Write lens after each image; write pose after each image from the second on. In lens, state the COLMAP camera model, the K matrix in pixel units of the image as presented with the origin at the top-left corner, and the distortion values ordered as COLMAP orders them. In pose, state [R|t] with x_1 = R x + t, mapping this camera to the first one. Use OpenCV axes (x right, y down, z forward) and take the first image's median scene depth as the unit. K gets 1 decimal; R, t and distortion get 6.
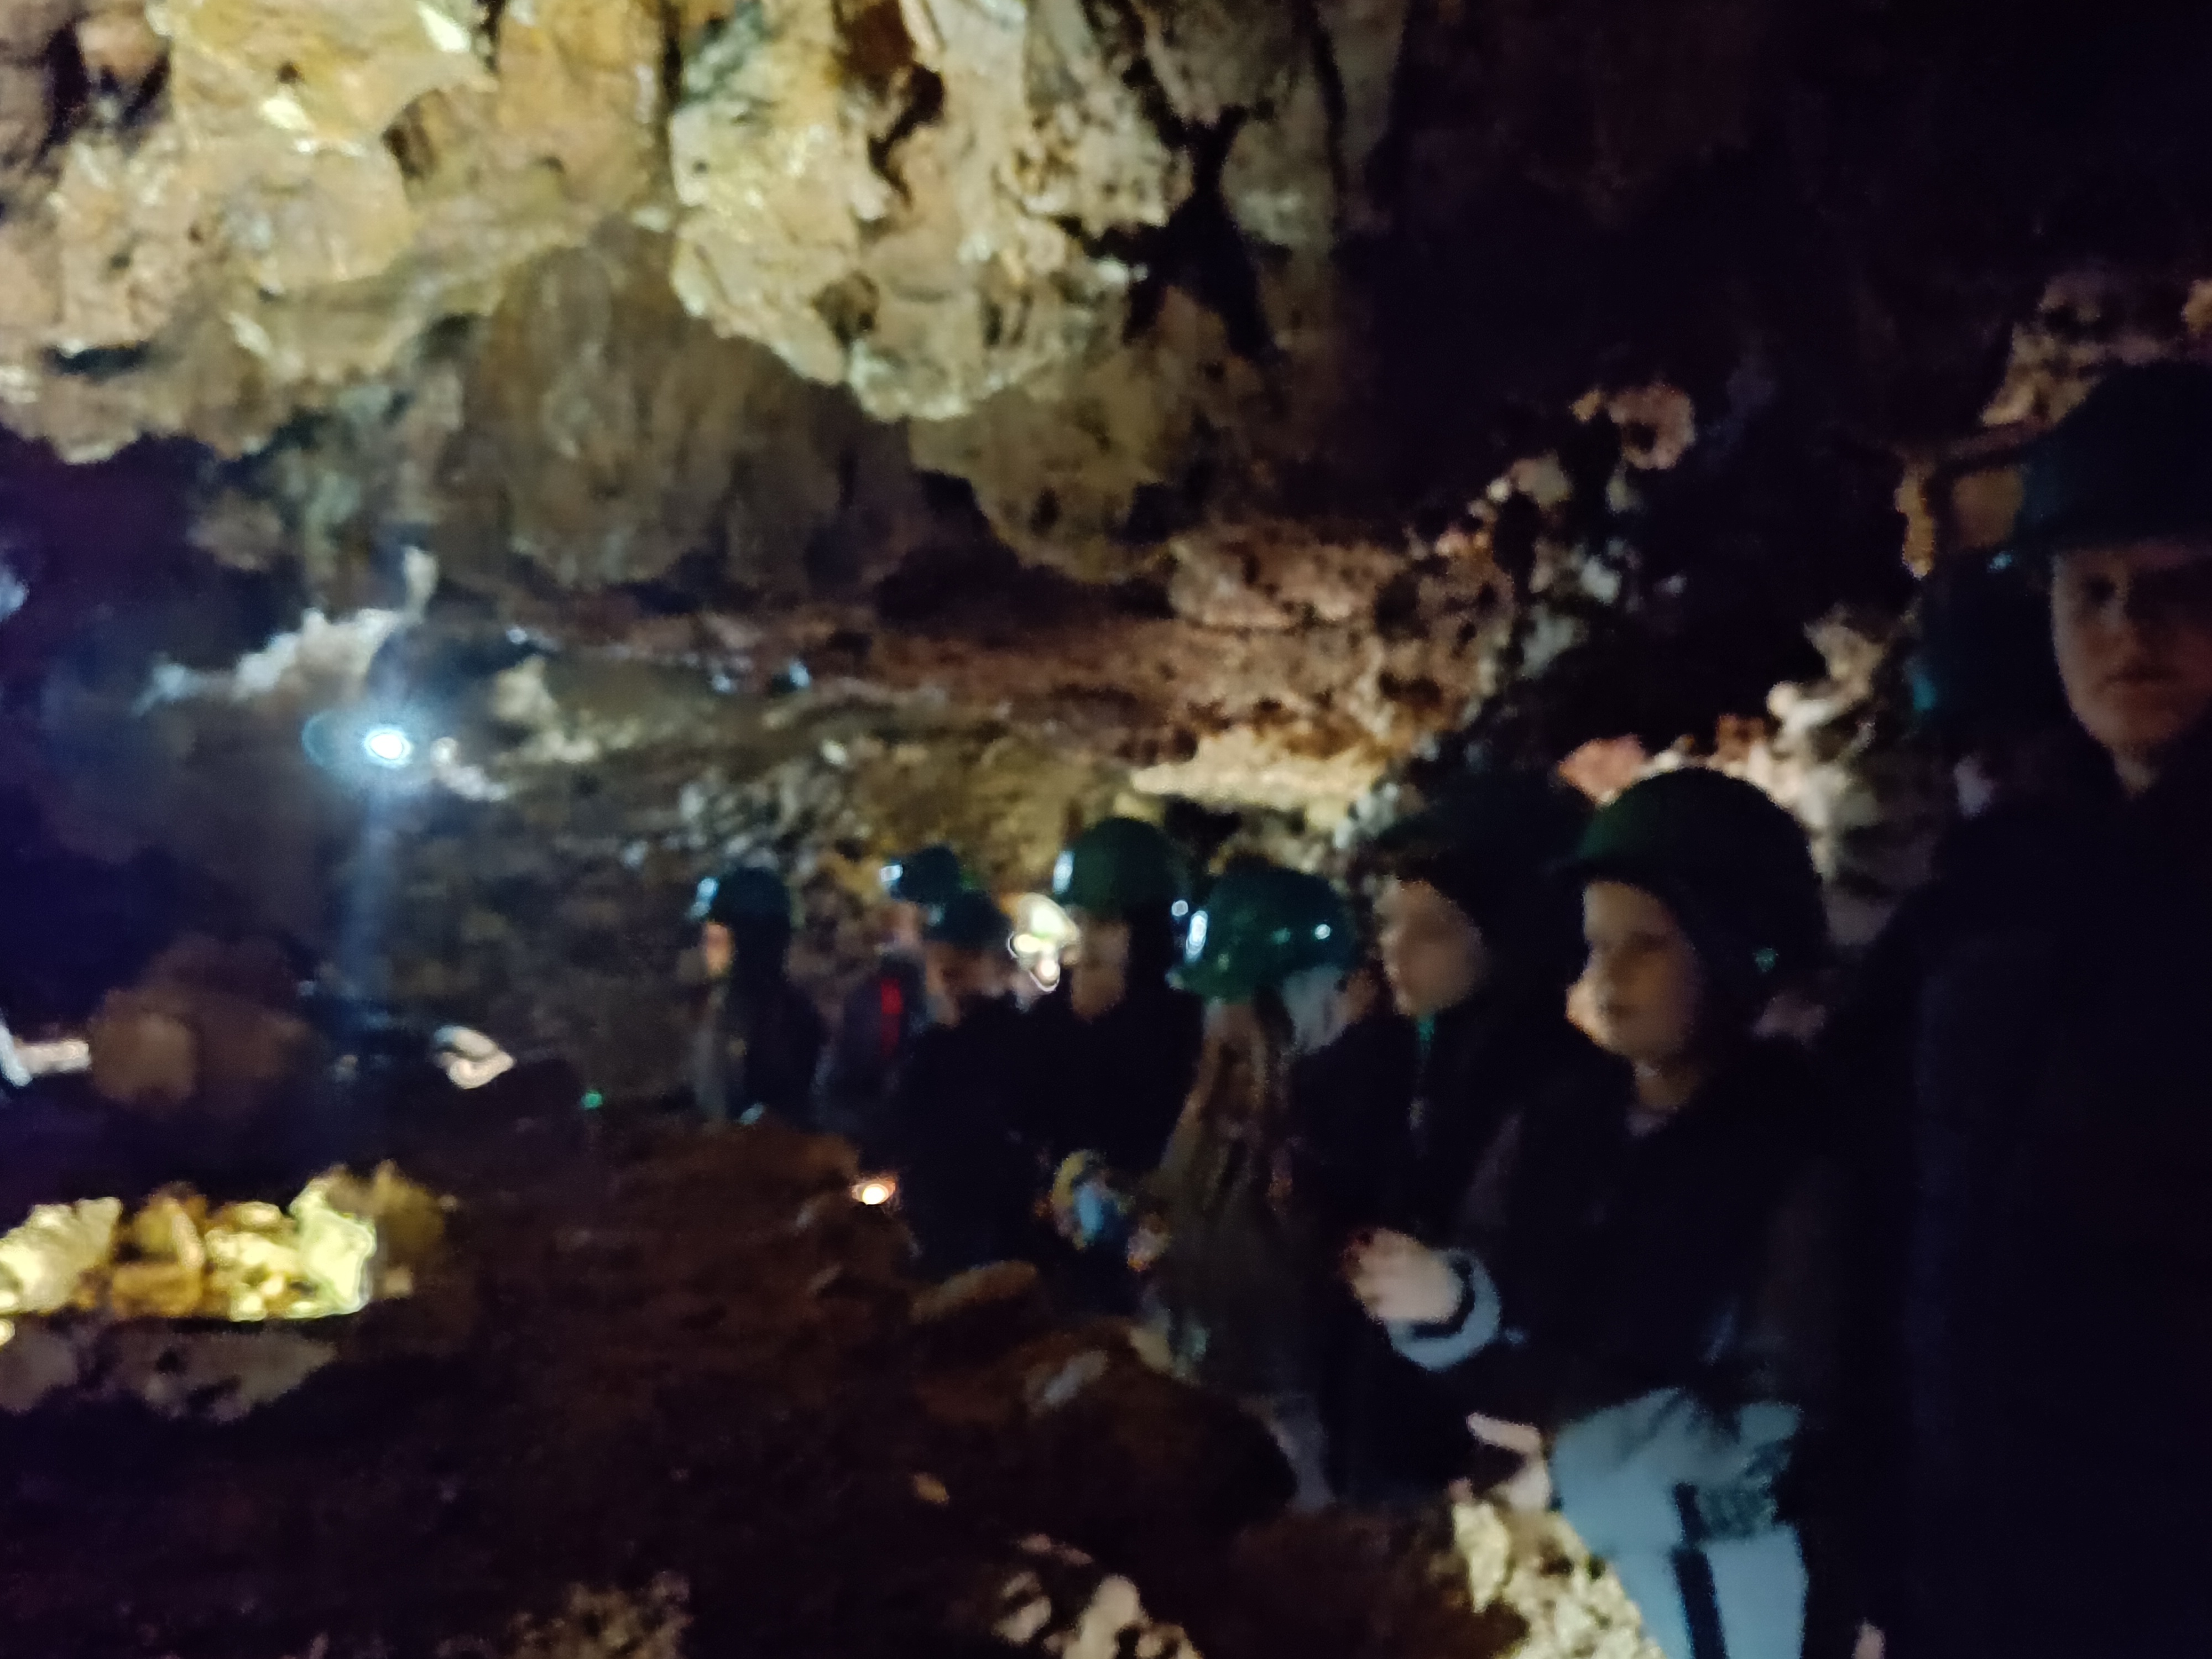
lens RADIAL K [[1736.2, 0, 1106.0], [0, 1736.2, 829.5], [0, 0, 1]] dist [0.000807, 0.001234]
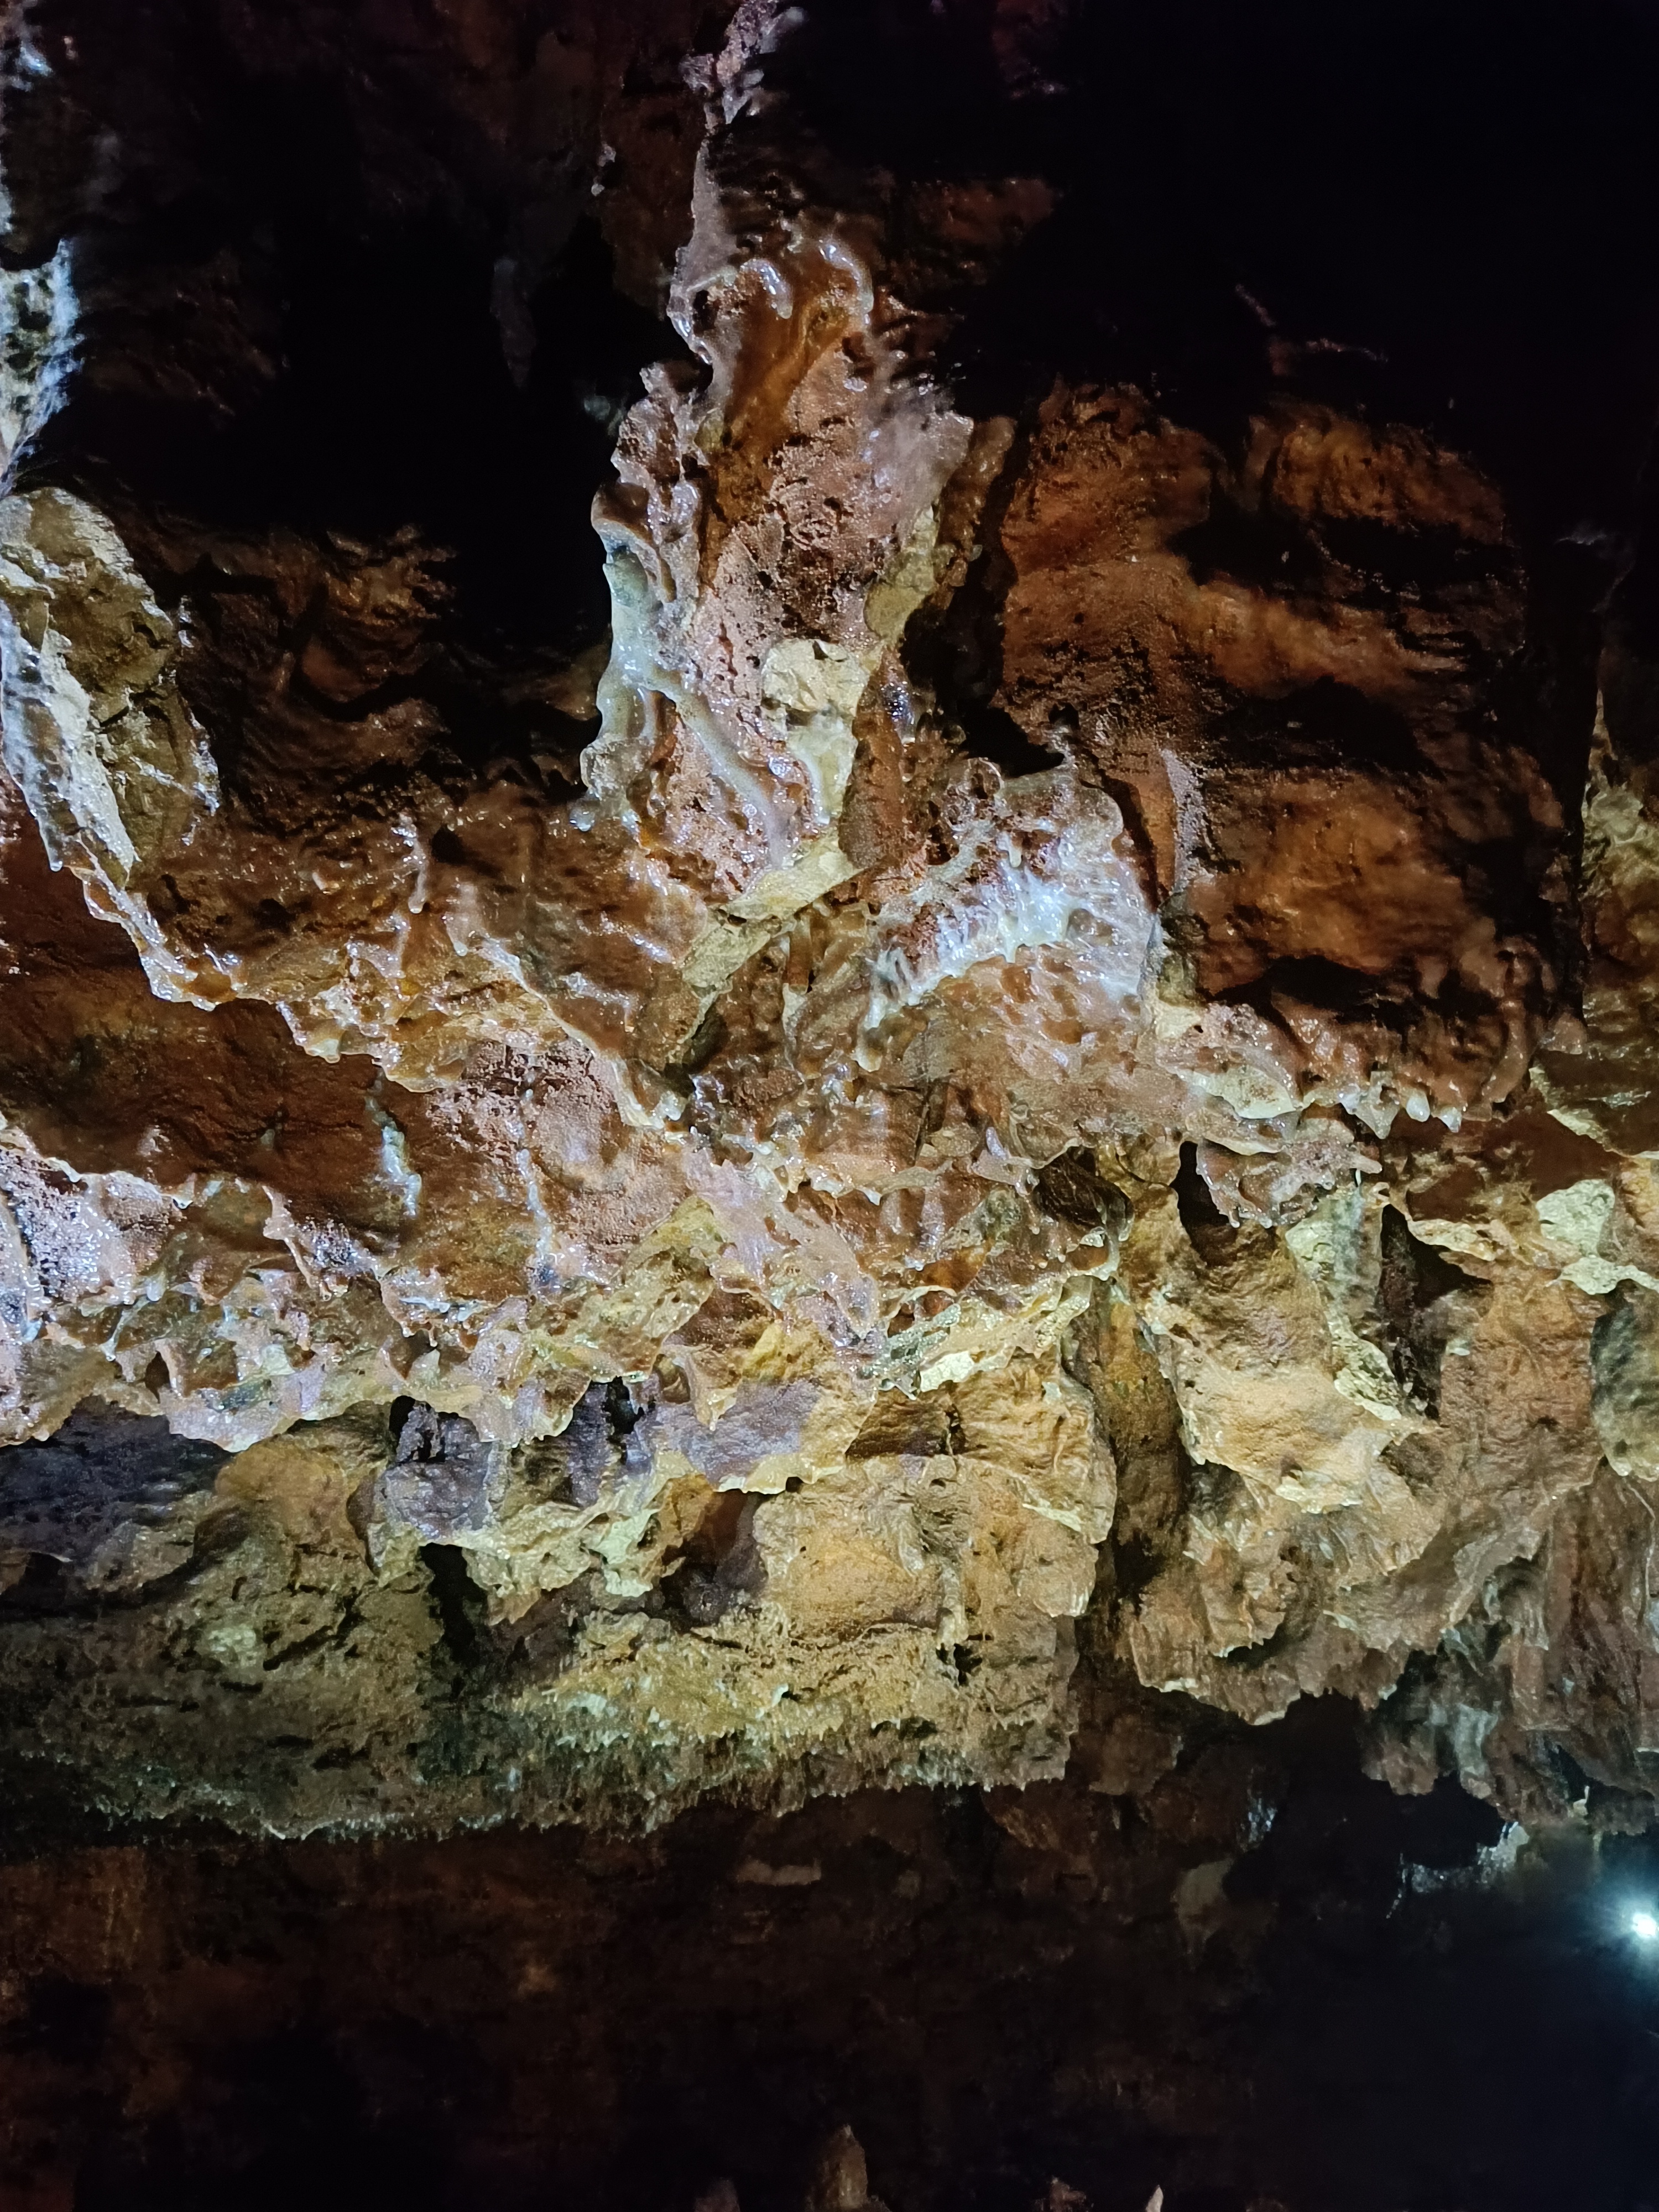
lens RADIAL K [[1736.2, 0, 829.5], [0, 1736.2, 1106.0], [0, 0, 1]] dist [0.000807, 0.001234]
pose [[0.679965, -0.369847, -0.633136, 0.149550], [0.039430, 0.880666, -0.472095, -0.047608], [0.732184, 0.296043, 0.613405, -0.090422]]
